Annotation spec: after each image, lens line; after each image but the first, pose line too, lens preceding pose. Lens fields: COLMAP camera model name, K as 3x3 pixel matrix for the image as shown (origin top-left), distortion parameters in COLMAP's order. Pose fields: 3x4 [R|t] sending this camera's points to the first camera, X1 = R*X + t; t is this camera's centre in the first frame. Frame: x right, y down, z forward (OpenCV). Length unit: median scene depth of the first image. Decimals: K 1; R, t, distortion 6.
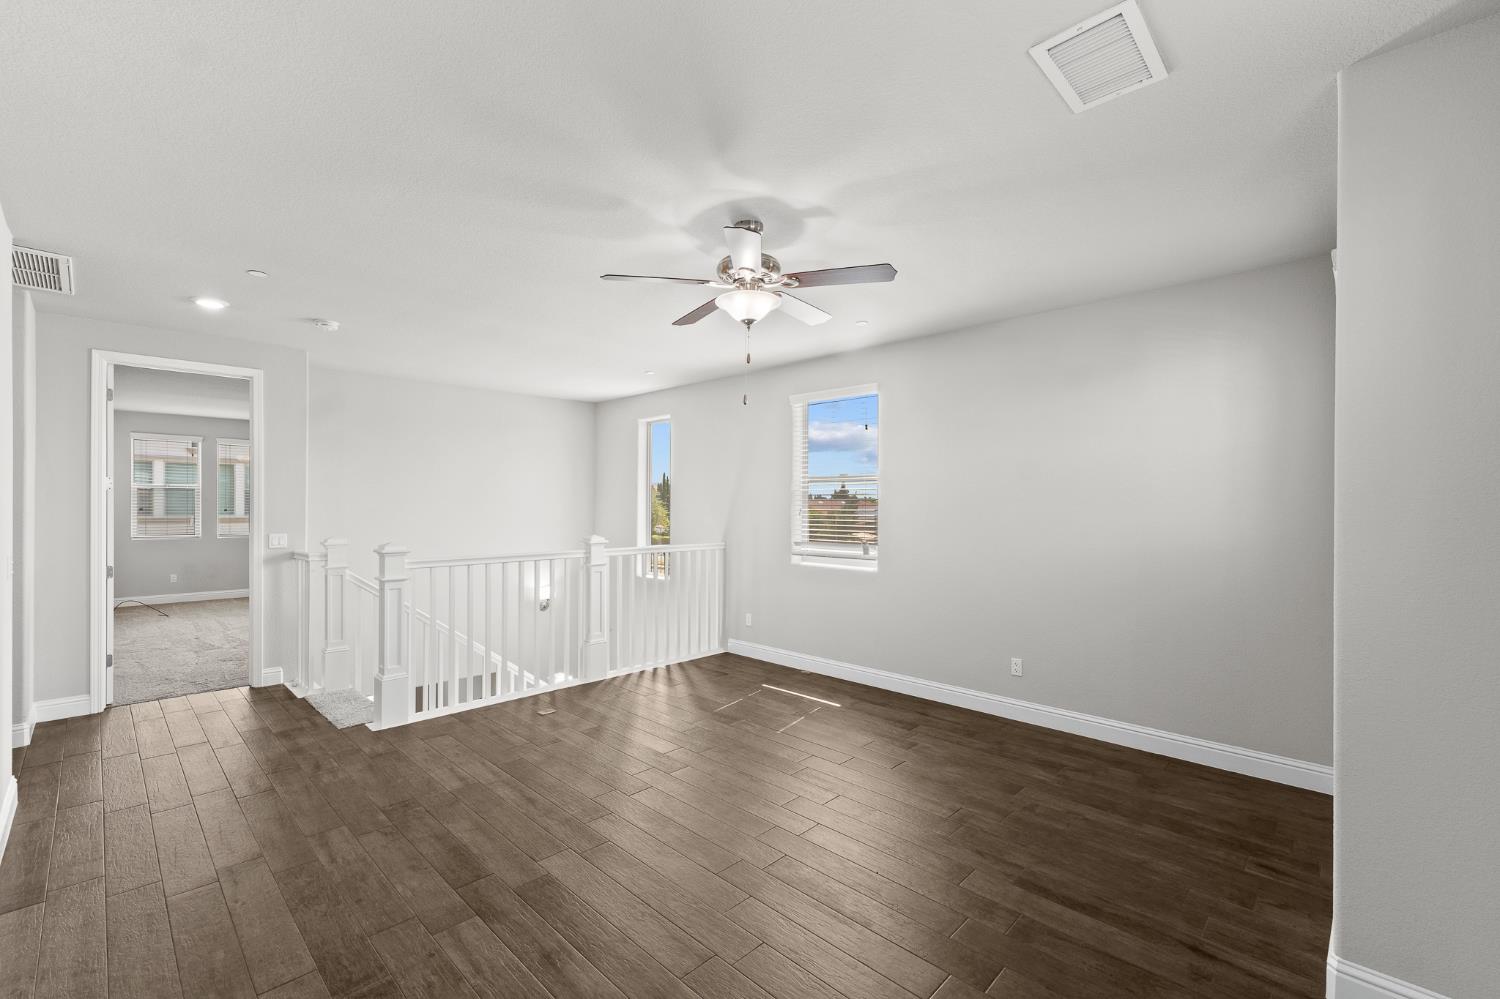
lens RADIAL K [[650.1, 0, 748.5], [0, 650.1, 501.3], [0, 0, 1]] dist [0.003105, -0.000349]
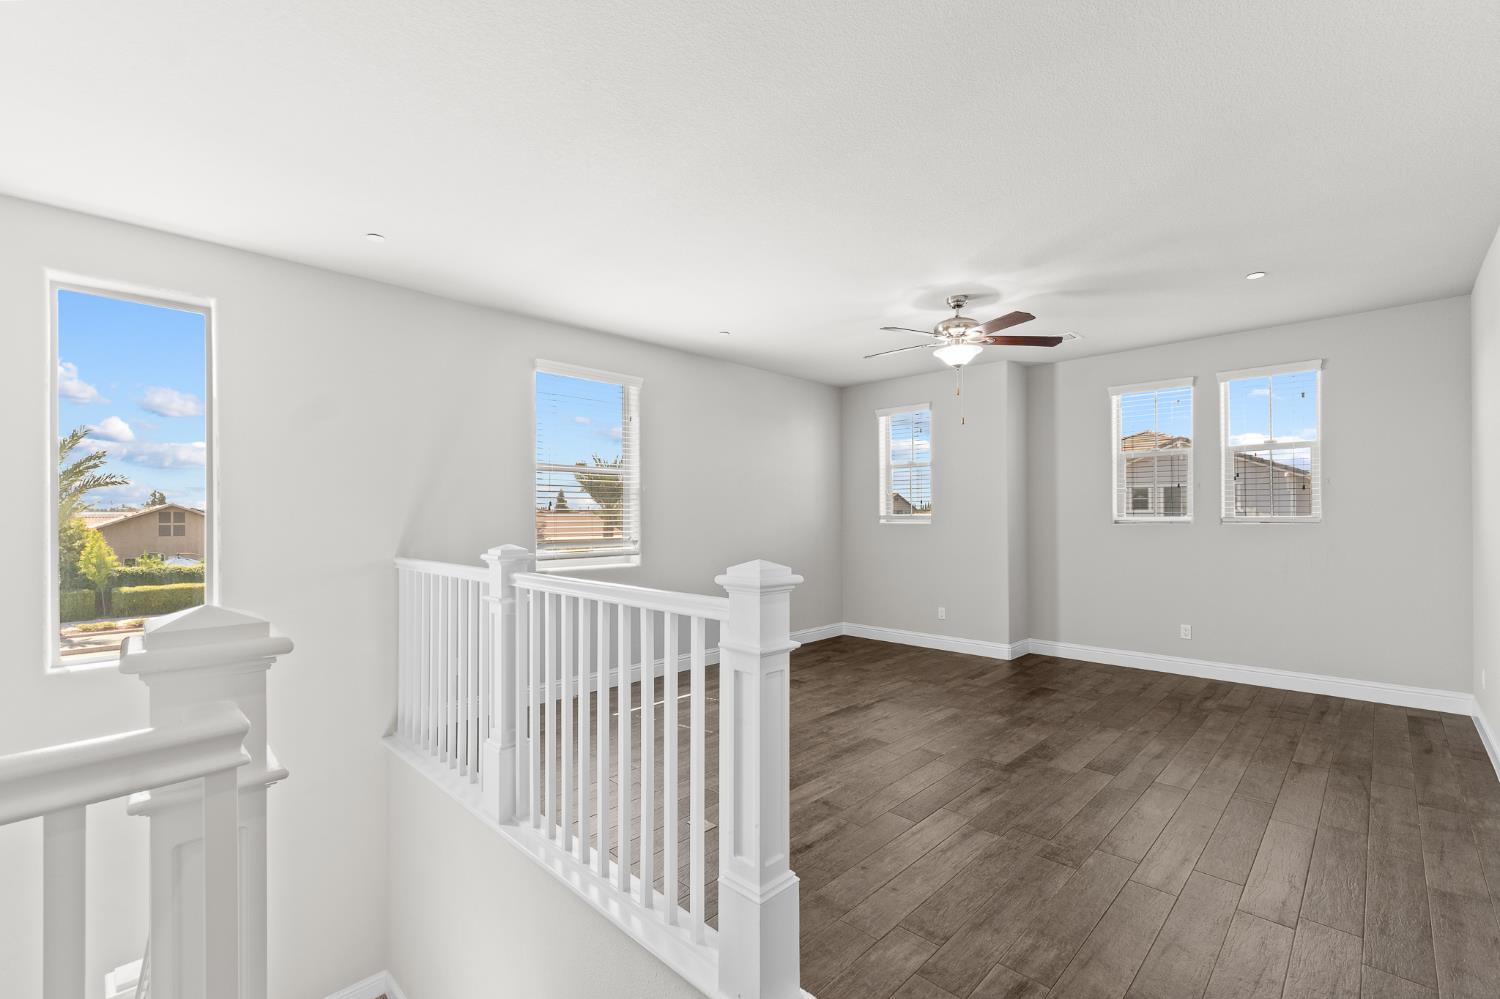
lens RADIAL K [[650.1, 0, 748.6], [0, 650.1, 507.8], [0, 0, 1]] dist [0.003105, -0.000349]
pose [[-0.006872, 0.005460, 0.999961, -1.313688], [0.000145, 0.999985, -0.005459, 0.039575], [-0.999976, 0.000107, -0.006873, 1.361613]]
